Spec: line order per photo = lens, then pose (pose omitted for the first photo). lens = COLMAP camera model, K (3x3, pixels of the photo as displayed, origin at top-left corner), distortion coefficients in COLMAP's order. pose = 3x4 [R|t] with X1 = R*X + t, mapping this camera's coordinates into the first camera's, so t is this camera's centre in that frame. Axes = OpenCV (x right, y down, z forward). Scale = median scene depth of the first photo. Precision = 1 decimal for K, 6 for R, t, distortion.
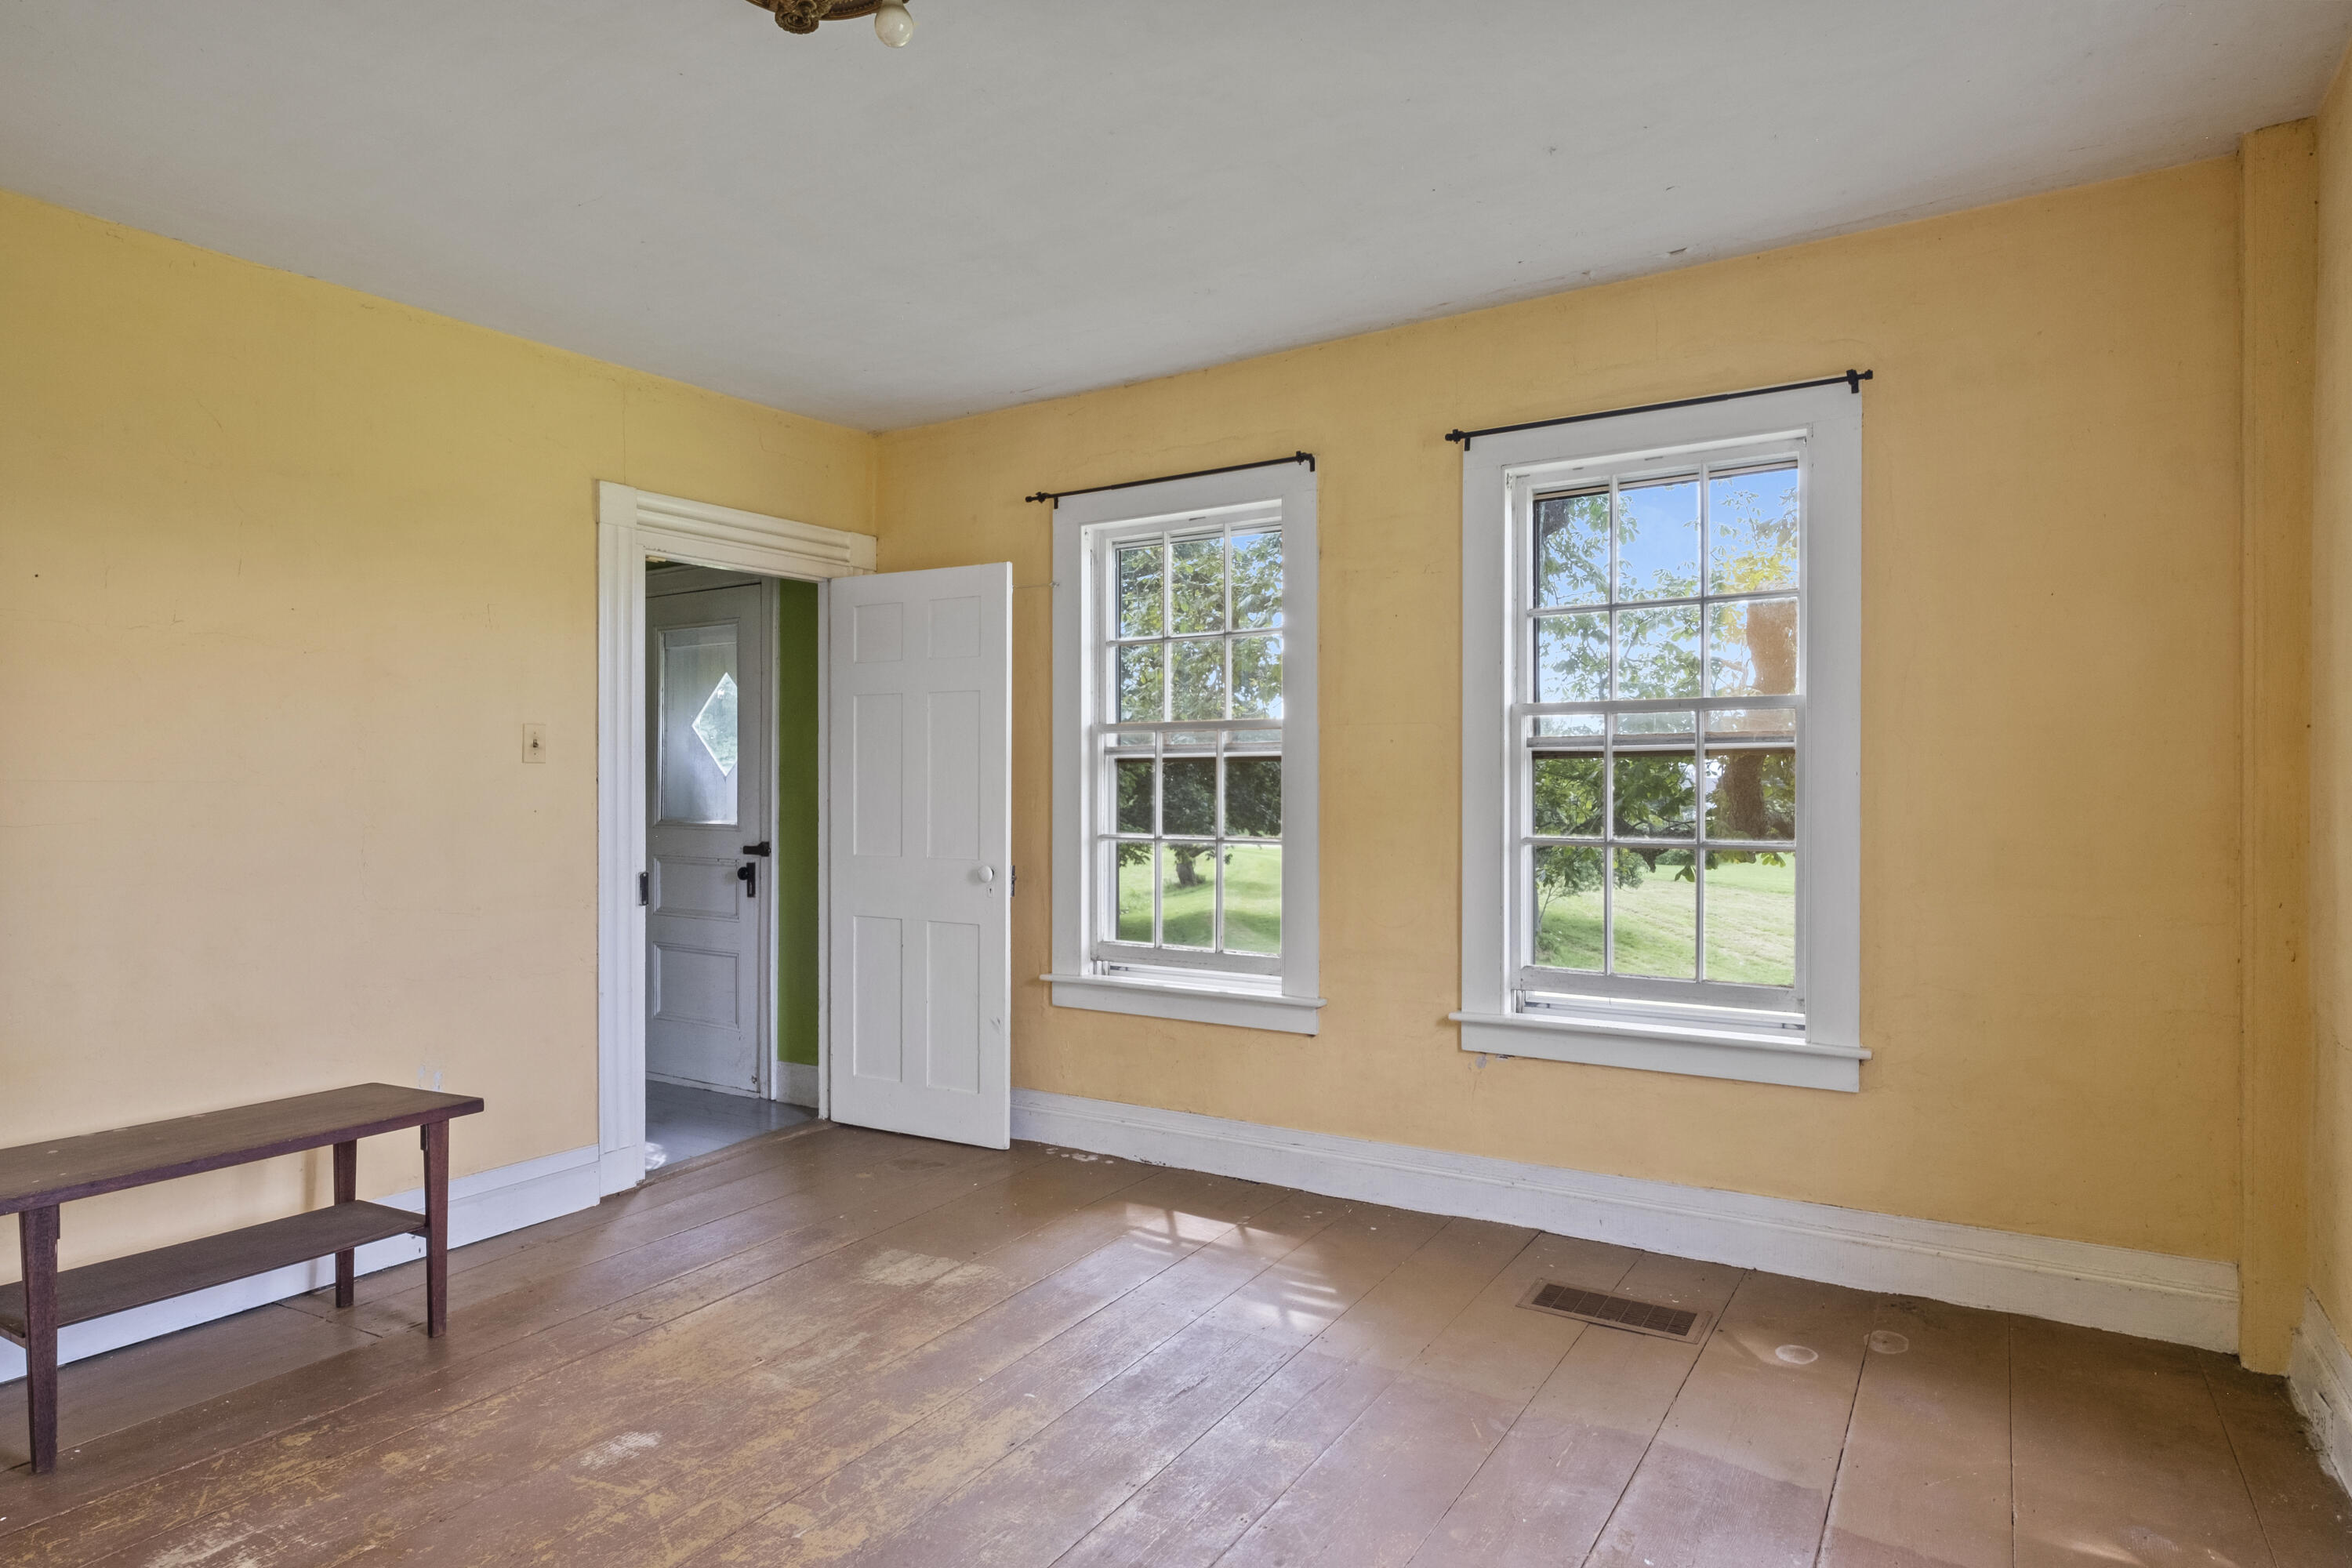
lens RADIAL K [[1312.7, 0, 1176.0], [0, 1312.7, 784.0], [0, 0, 1]] dist [-0.000618, -0.001244]
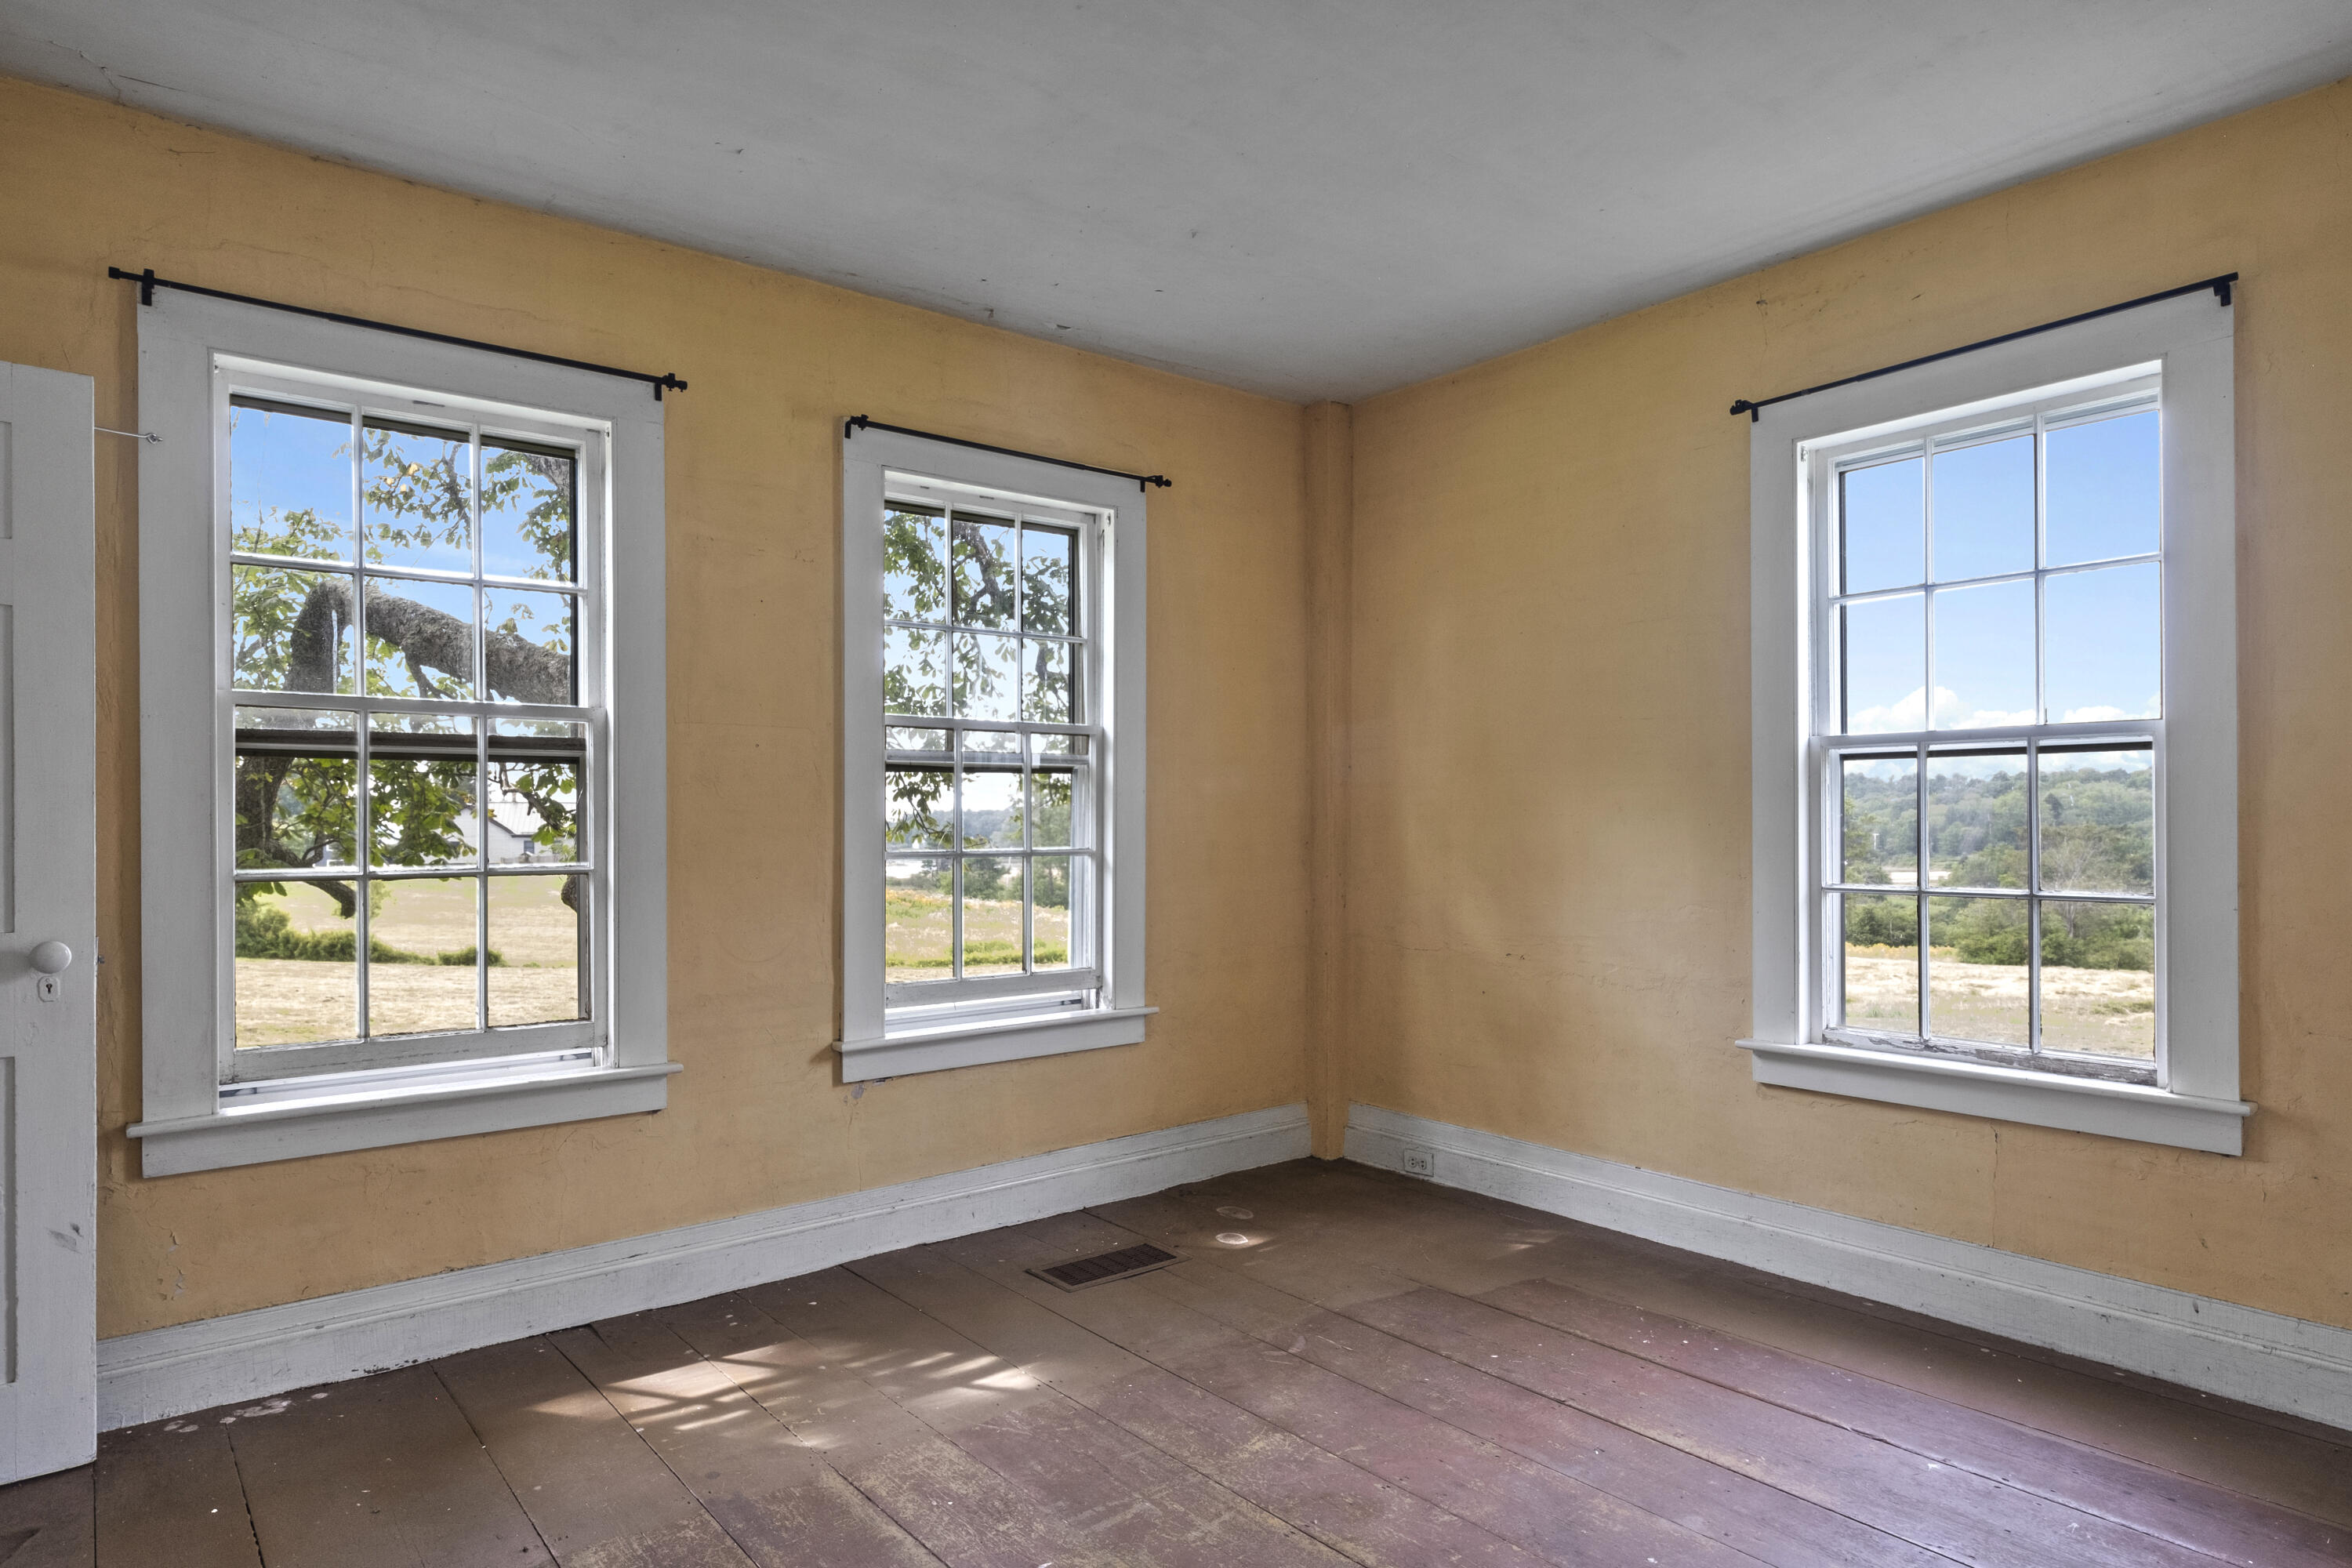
lens RADIAL K [[1333.7, 0, 1174.3], [0, 1333.7, 817.0], [0, 0, 1]] dist [-0.000671, -0.001604]
pose [[0.322972, -0.002476, 0.946405, -0.610852], [-0.003386, 0.999987, 0.003772, 0.010475], [-0.946402, -0.004422, 0.322960, 0.485667]]
